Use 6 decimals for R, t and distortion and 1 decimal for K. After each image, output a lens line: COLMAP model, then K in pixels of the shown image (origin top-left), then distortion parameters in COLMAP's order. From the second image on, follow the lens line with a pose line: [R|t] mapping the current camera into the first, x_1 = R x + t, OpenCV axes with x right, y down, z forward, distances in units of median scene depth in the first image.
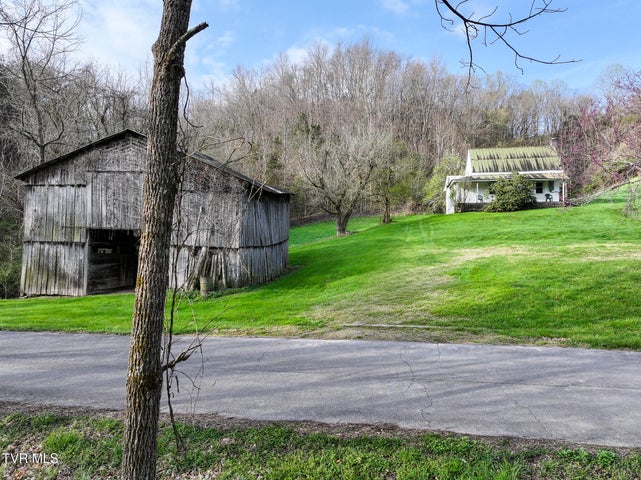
lens RADIAL K [[445.8, 0, 322.7], [0, 445.8, 240.5], [0, 0, 1]] dist [0.005053, 0.003515]
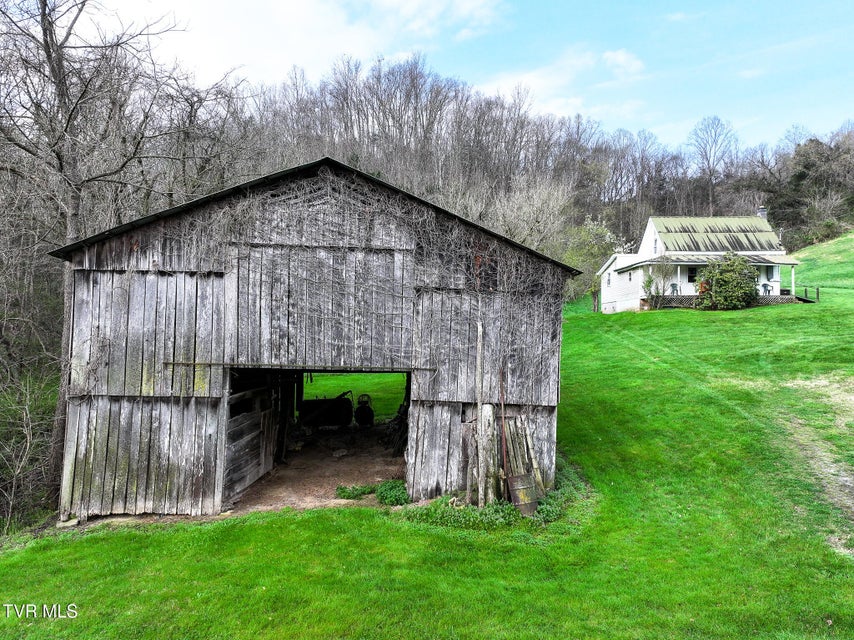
lens RADIAL K [[597.3, 0, 425.6], [0, 597.3, 319.4], [0, 0, 1]] dist [0.001910, 0.006108]
pose [[0.981321, 0.002820, 0.192358, -0.437954], [0.000539, 0.999848, -0.017406, -0.064484], [-0.192378, 0.017184, 0.981170, 0.349461]]
